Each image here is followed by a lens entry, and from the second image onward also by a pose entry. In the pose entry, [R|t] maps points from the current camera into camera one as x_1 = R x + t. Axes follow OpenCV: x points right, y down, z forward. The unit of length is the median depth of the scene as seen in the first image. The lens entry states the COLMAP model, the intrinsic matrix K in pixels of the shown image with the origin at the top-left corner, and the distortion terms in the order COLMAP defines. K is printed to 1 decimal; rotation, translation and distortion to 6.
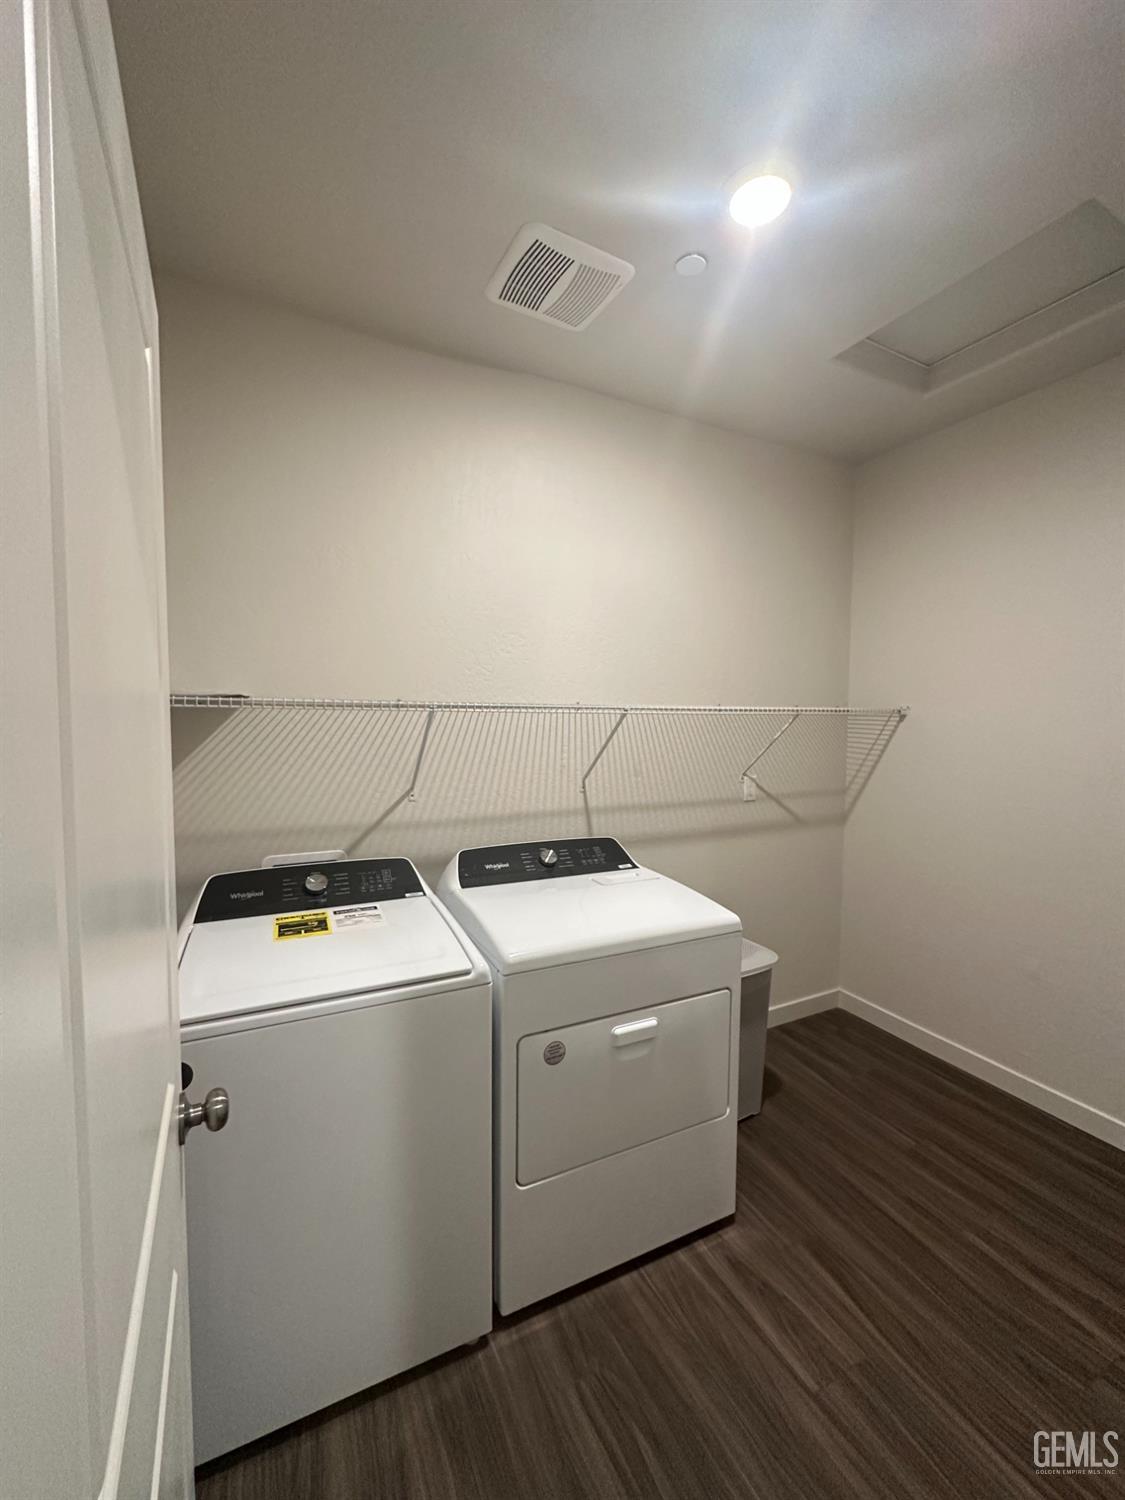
lens RADIAL K [[607.0, 0, 561.9], [0, 607.0, 746.6], [0, 0, 1]] dist [-0.005472, 0.001566]
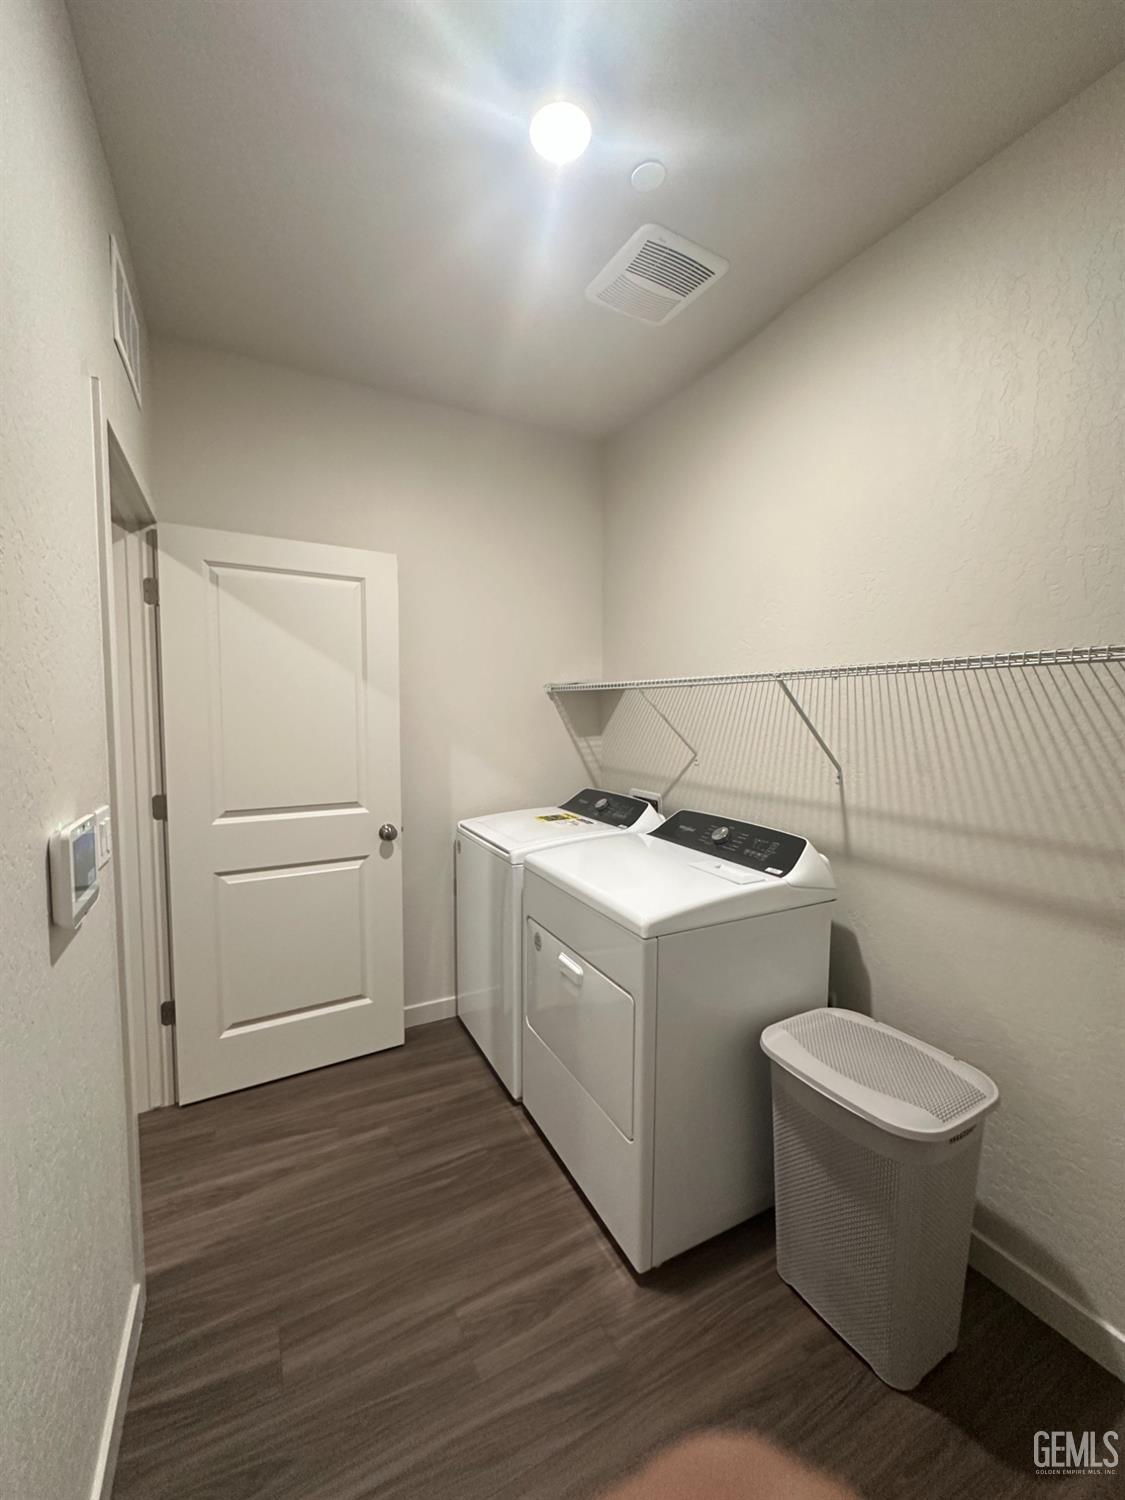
lens RADIAL K [[607.0, 0, 568.9], [0, 607.0, 752.7], [0, 0, 1]] dist [-0.005472, 0.001566]
pose [[0.018140, 0.061673, -0.997932, 0.904444], [-0.052186, 0.996794, 0.060654, 0.007038], [0.998473, 0.050978, 0.021300, 0.715802]]
